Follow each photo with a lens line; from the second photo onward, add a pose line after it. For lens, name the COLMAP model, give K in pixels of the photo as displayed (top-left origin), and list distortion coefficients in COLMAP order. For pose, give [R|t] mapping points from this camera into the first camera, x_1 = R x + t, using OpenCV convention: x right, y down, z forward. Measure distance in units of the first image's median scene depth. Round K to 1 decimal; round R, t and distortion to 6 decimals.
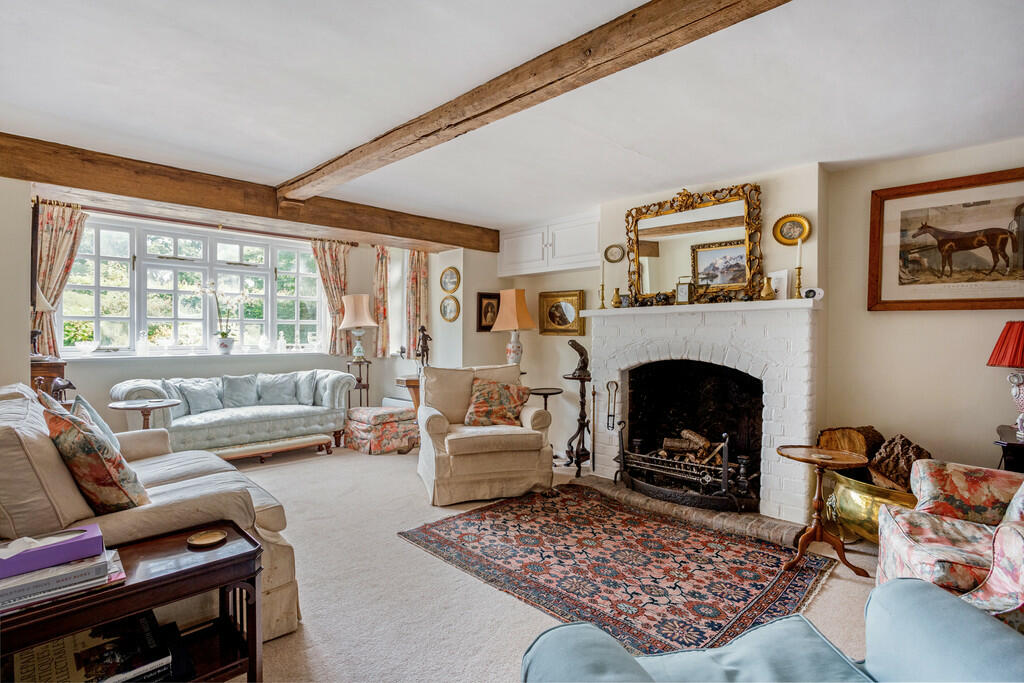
lens RADIAL K [[508.9, 0, 514.3], [0, 508.9, 313.4], [0, 0, 1]] dist [-0.002379, -0.000080]
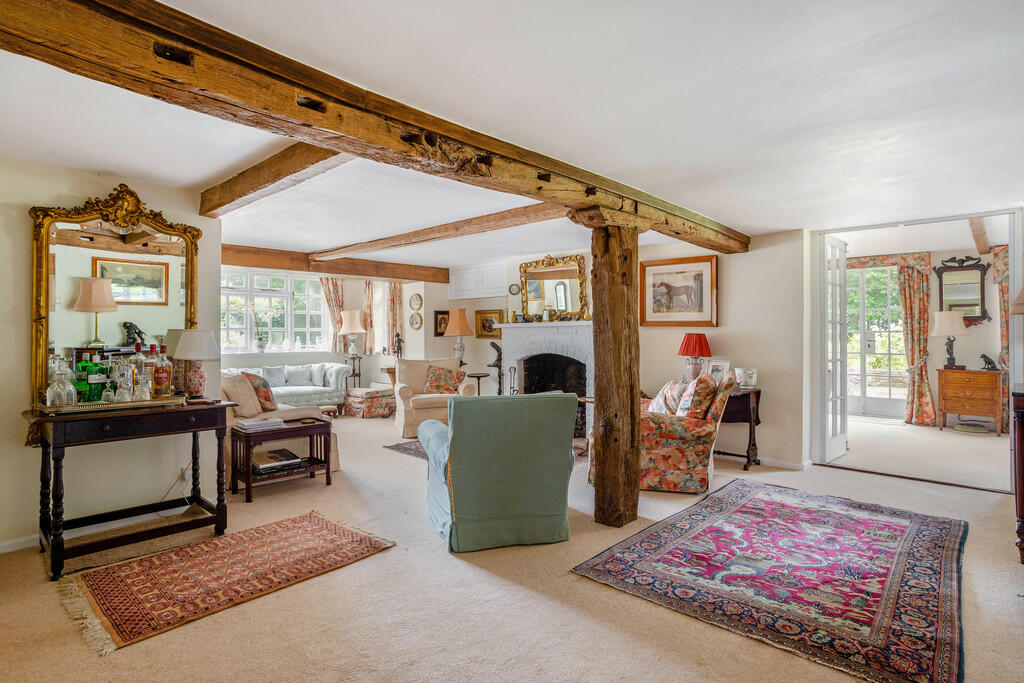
lens RADIAL K [[527.3, 0, 515.2], [0, 527.3, 328.5], [0, 0, 1]] dist [0.040183, -0.000015]
pose [[0.999559, -0.002810, 0.029563, 0.119991], [0.001899, 0.999524, 0.030798, -0.035387], [-0.029635, -0.030728, 0.999088, -0.567102]]
